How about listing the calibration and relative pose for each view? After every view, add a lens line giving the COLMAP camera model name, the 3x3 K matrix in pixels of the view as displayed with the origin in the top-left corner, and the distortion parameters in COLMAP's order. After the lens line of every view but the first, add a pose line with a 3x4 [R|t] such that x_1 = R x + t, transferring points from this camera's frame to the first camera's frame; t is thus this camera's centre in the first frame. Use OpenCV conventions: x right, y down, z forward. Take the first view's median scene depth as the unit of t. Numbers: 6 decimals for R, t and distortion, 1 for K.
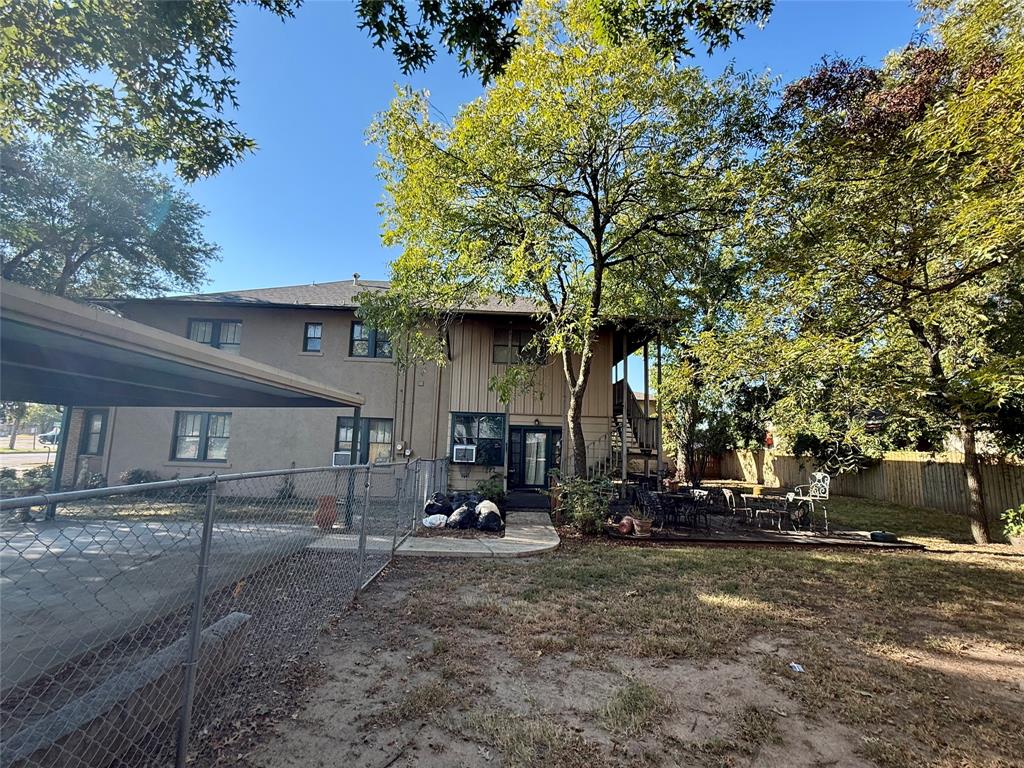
lens RADIAL K [[448.8, 0, 512.0], [0, 448.8, 384.0], [0, 0, 1]] dist [-0.003930, -0.000138]
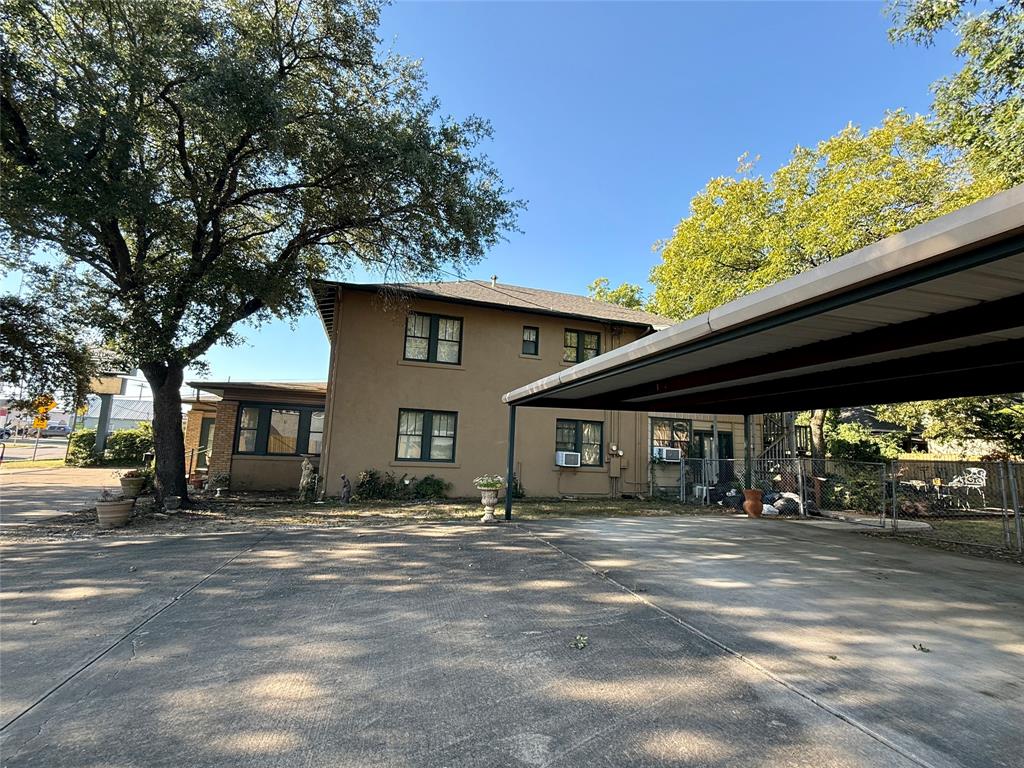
lens RADIAL K [[448.8, 0, 512.0], [0, 448.8, 384.0], [0, 0, 1]] dist [-0.003930, -0.000138]
pose [[0.958112, 0.047595, 0.282413, -0.792159], [-0.047693, 0.998841, -0.006531, 0.003841], [-0.282396, -0.007211, 0.959271, 0.021399]]
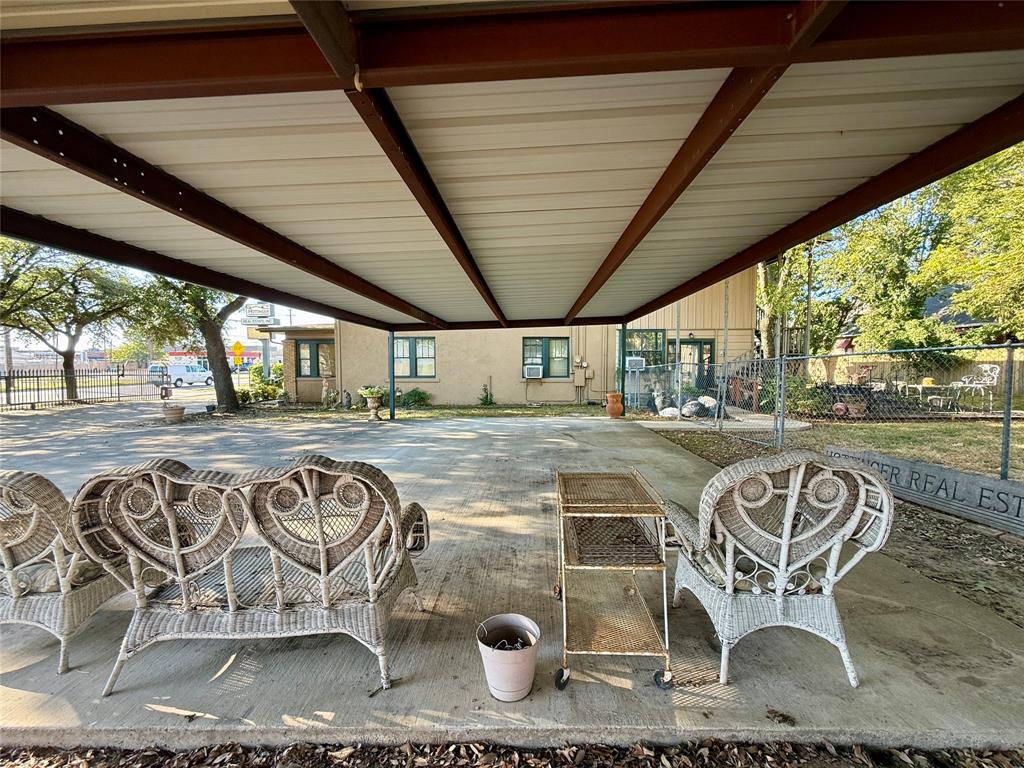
lens RADIAL K [[409.2, 0, 512.0], [0, 409.2, 384.0], [0, 0, 1]] dist [-0.001607, -0.000203]
pose [[0.998915, -0.032300, -0.033555, -0.385714], [0.037730, 0.983596, 0.176395, 0.002741], [0.027307, -0.177469, 0.983747, -0.095480]]
